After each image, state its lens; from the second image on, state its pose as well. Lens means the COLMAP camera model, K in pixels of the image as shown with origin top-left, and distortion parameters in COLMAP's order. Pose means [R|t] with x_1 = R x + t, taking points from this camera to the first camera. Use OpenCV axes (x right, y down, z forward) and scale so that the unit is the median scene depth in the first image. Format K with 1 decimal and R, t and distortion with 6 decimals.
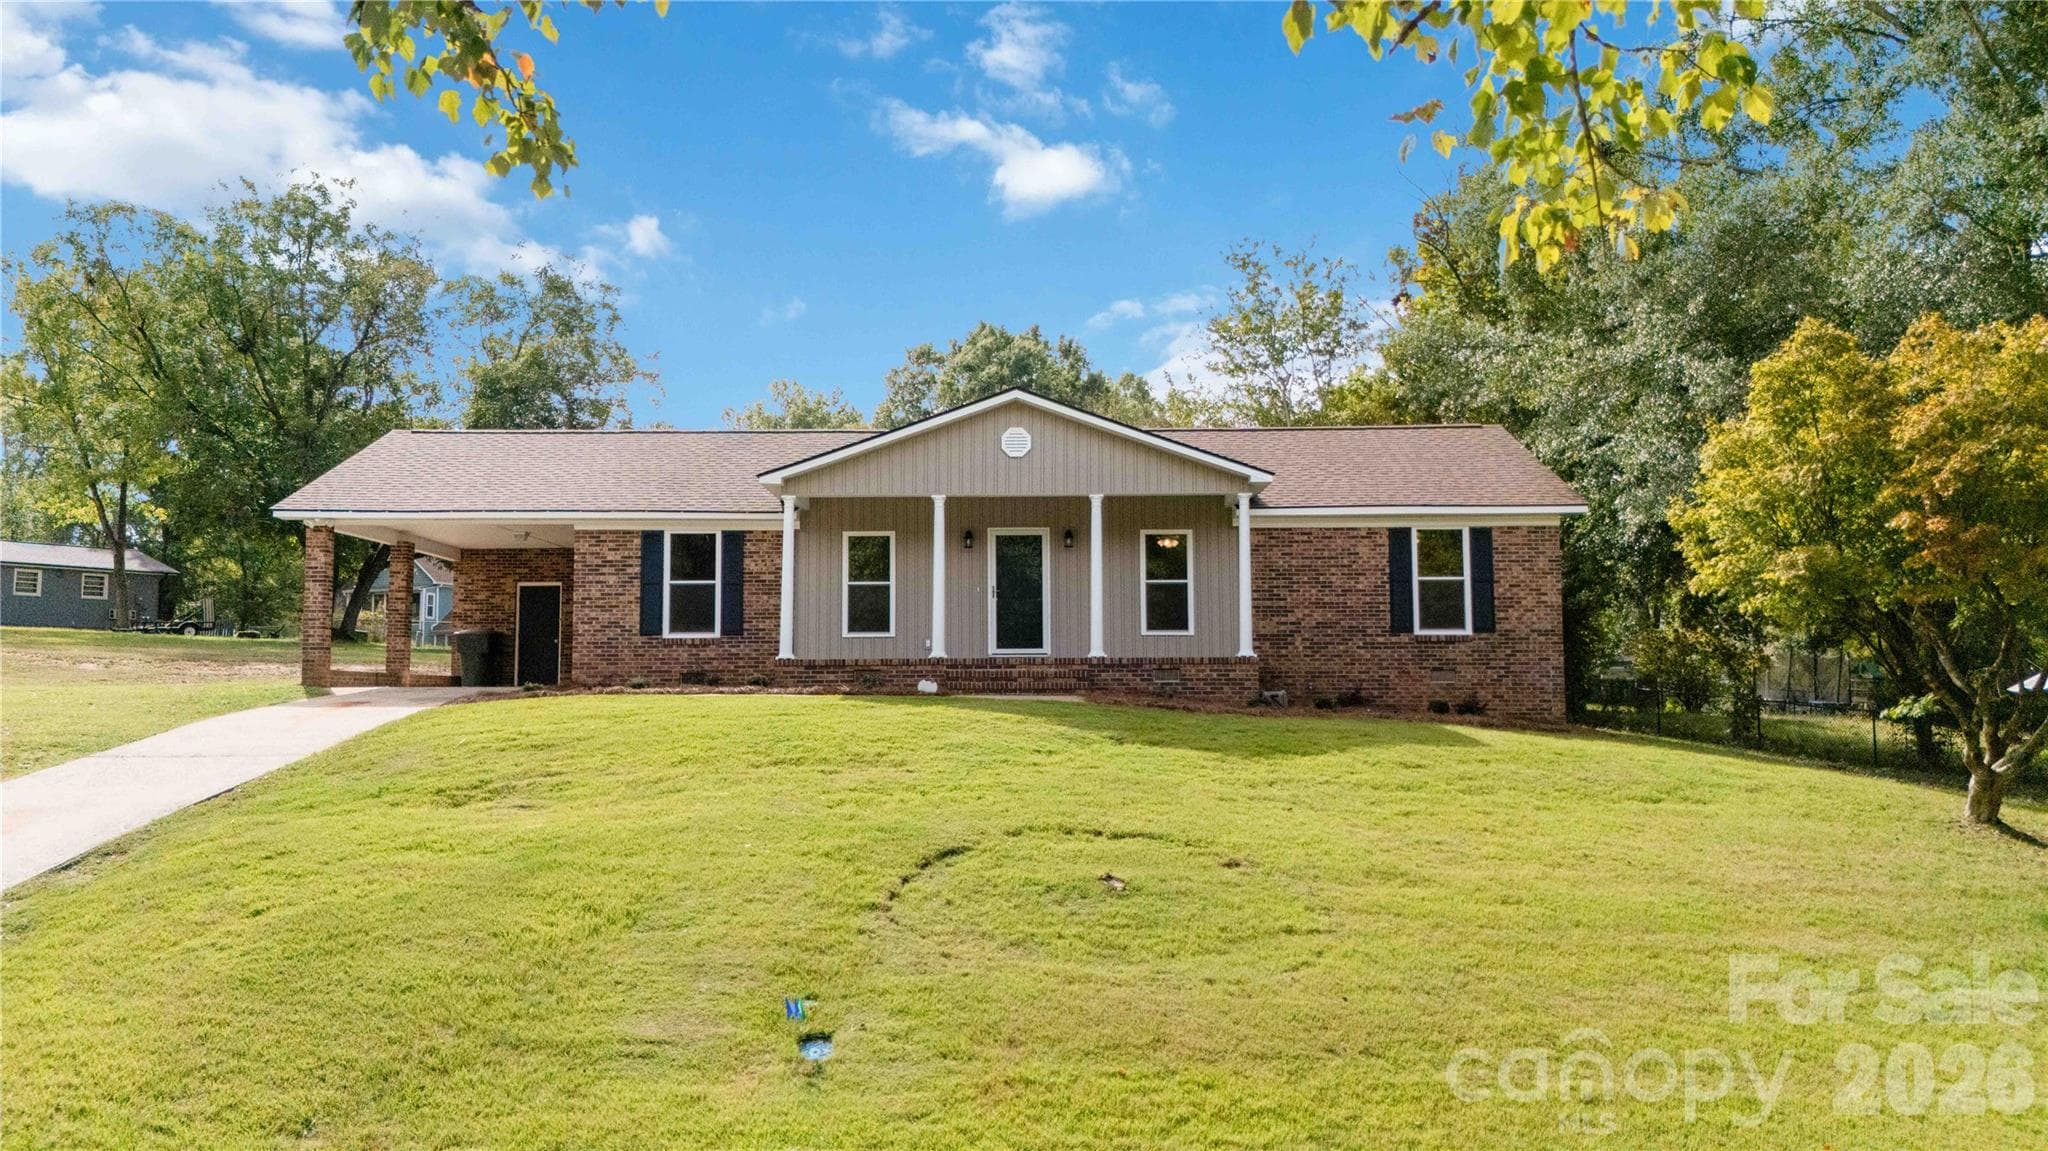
lens RADIAL K [[1514.3, 0, 1045.5], [0, 1514.3, 574.2], [0, 0, 1]] dist [0.048277, -0.046685]
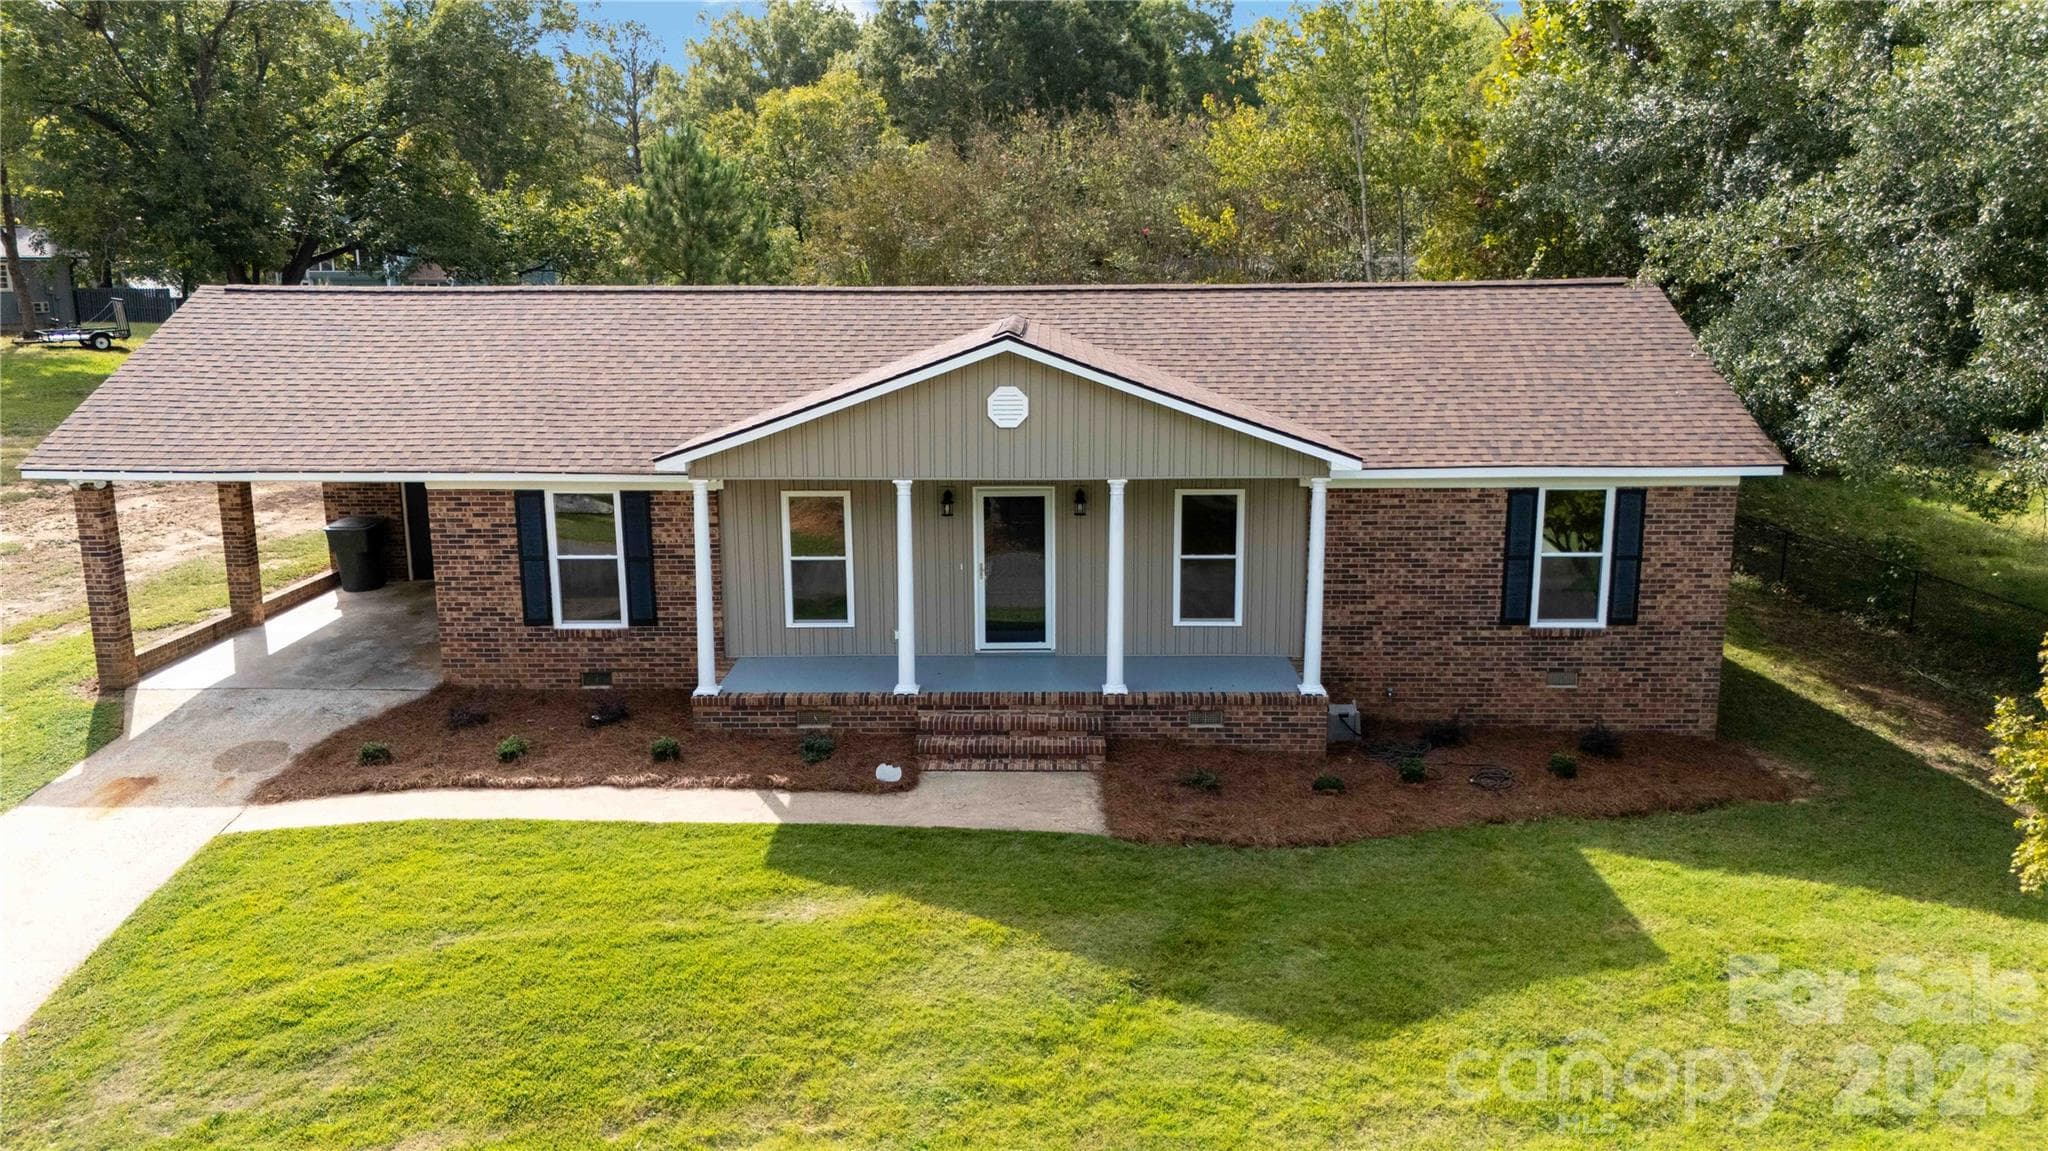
lens RADIAL K [[1514.3, 0, 1044.3], [0, 1514.3, 572.5], [0, 0, 1]] dist [0.048277, -0.046685]
pose [[0.999860, 0.007399, -0.015032, 0.009009], [-0.002979, 0.961419, 0.275073, -0.199073], [0.016487, -0.274990, 0.961306, 0.266780]]
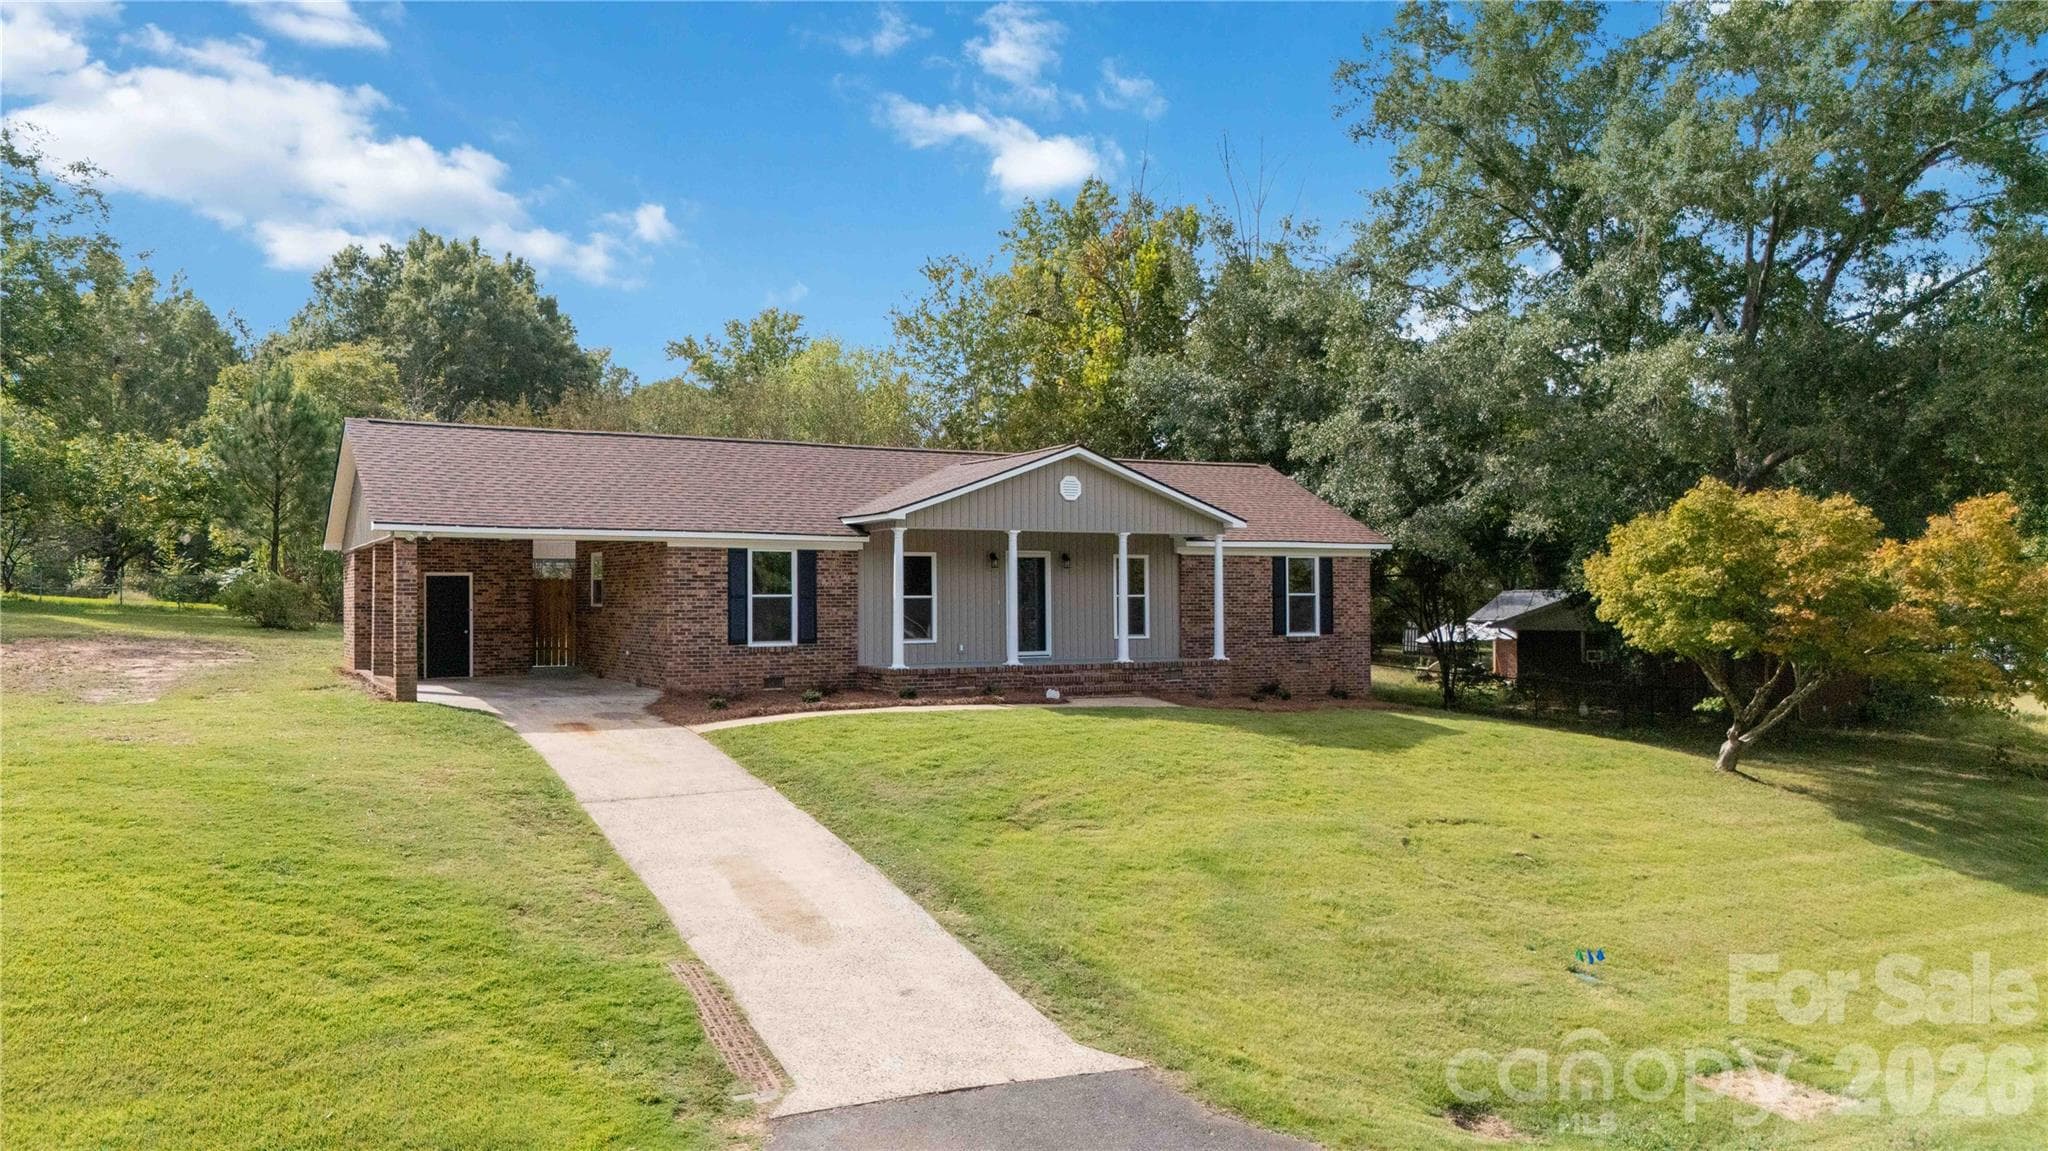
lens RADIAL K [[1514.3, 0, 1069.4], [0, 1514.3, 570.9], [0, 0, 1]] dist [0.048277, -0.046685]
pose [[0.866903, 0.012001, 0.498332, -0.597248], [-0.041665, 0.997956, 0.048446, -0.075604], [-0.496732, -0.062761, 0.865632, -0.062090]]
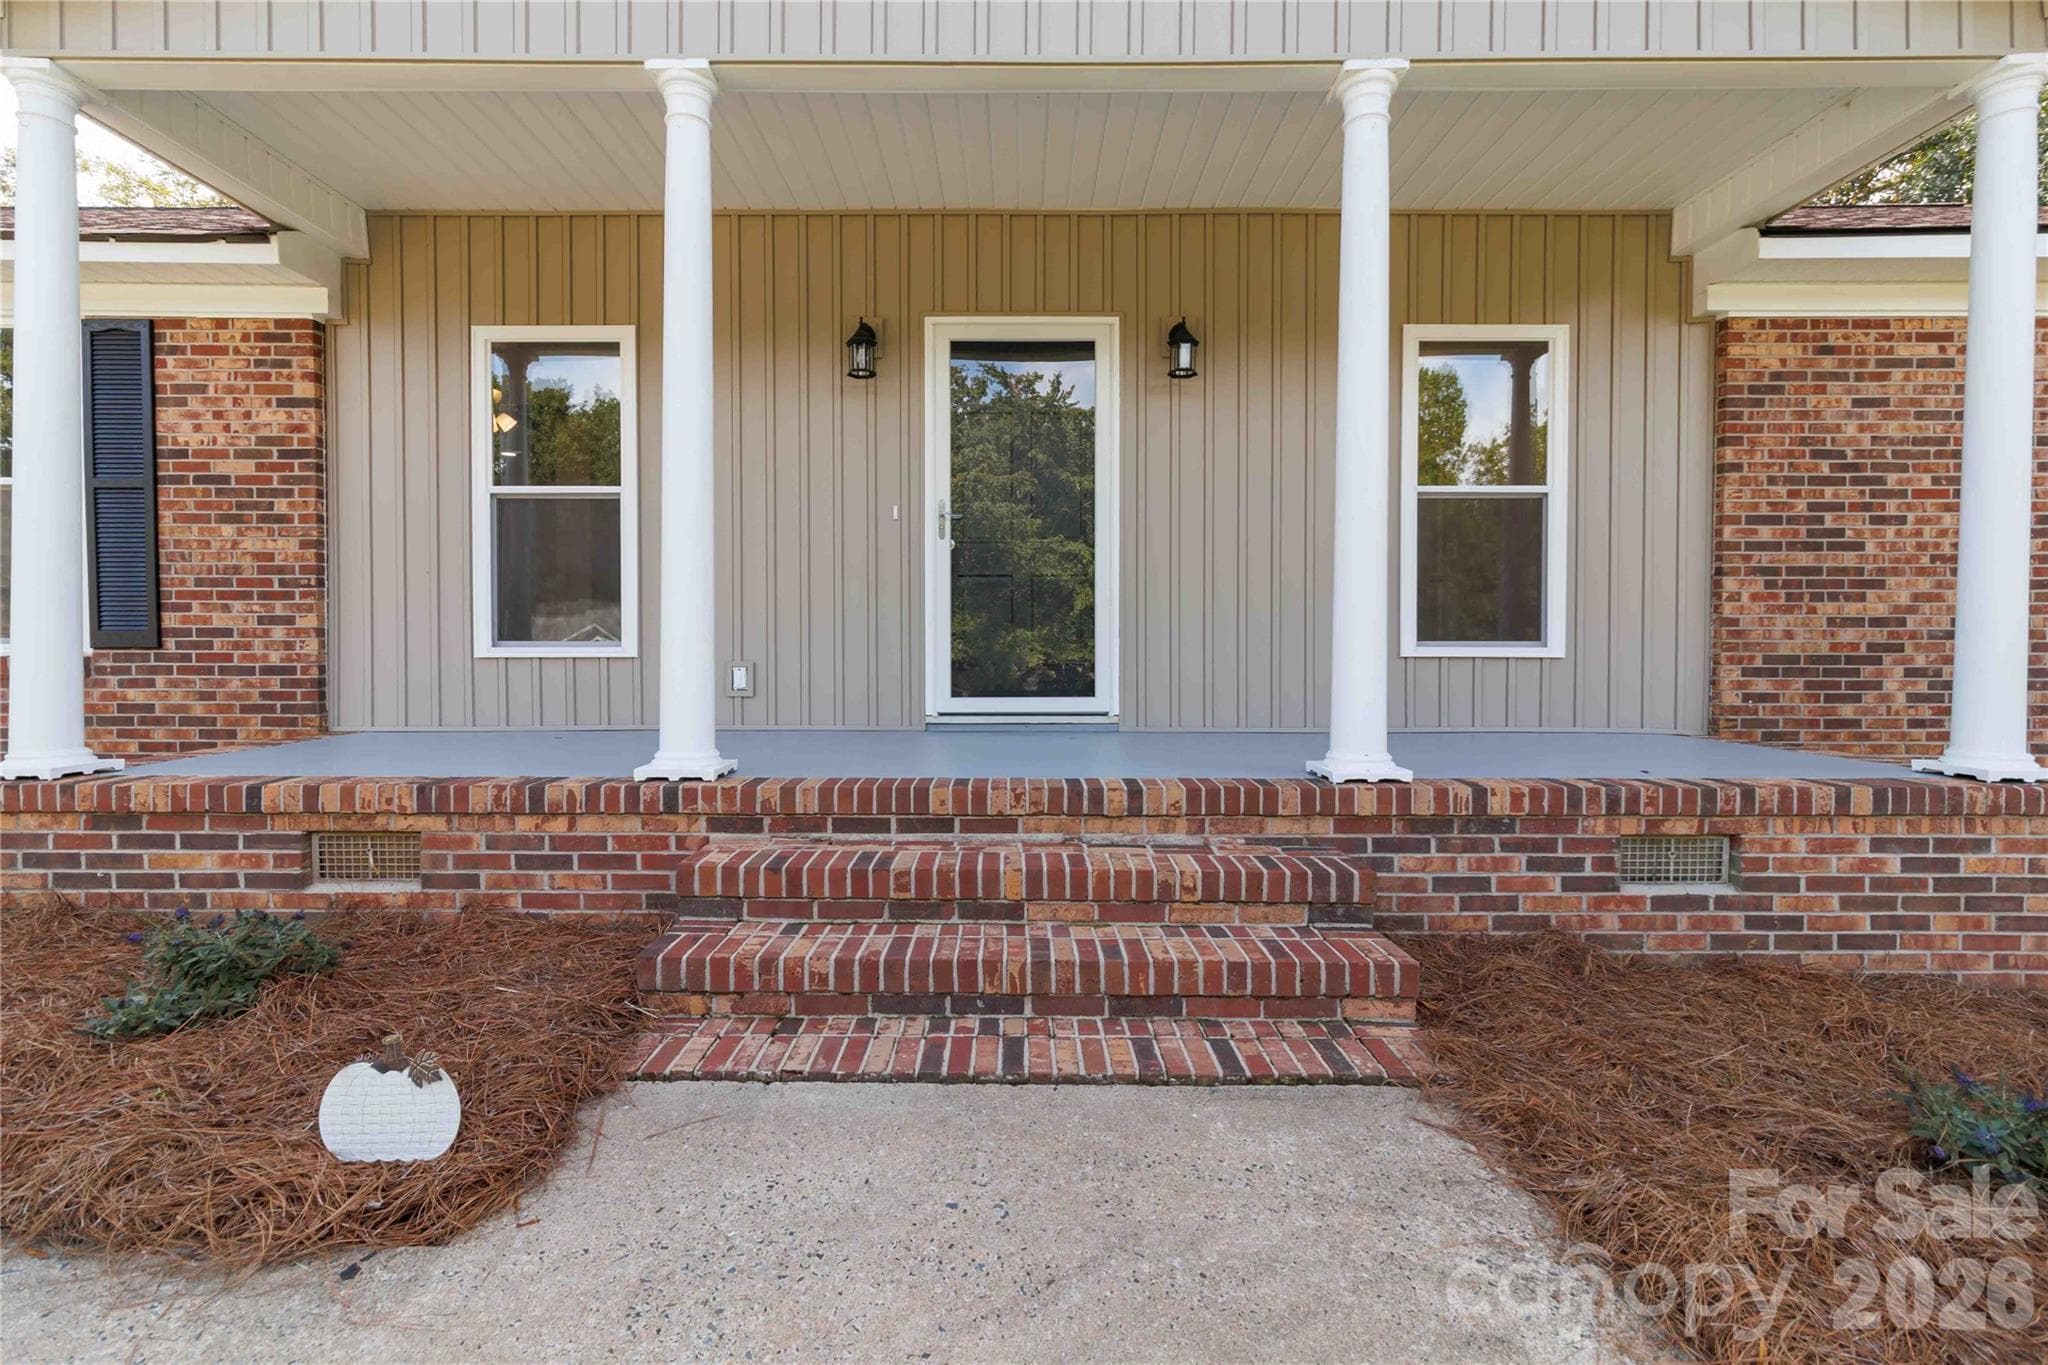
lens RADIAL K [[970.8, 0, 1010.9], [0, 970.8, 655.2], [0, 0, 1]] dist [-0.010072, 0.001354]
pose [[0.999842, 0.006804, -0.016402, -0.016624], [-0.005093, 0.994752, 0.102191, 0.019860], [0.017011, -0.102091, 0.994630, 0.799870]]
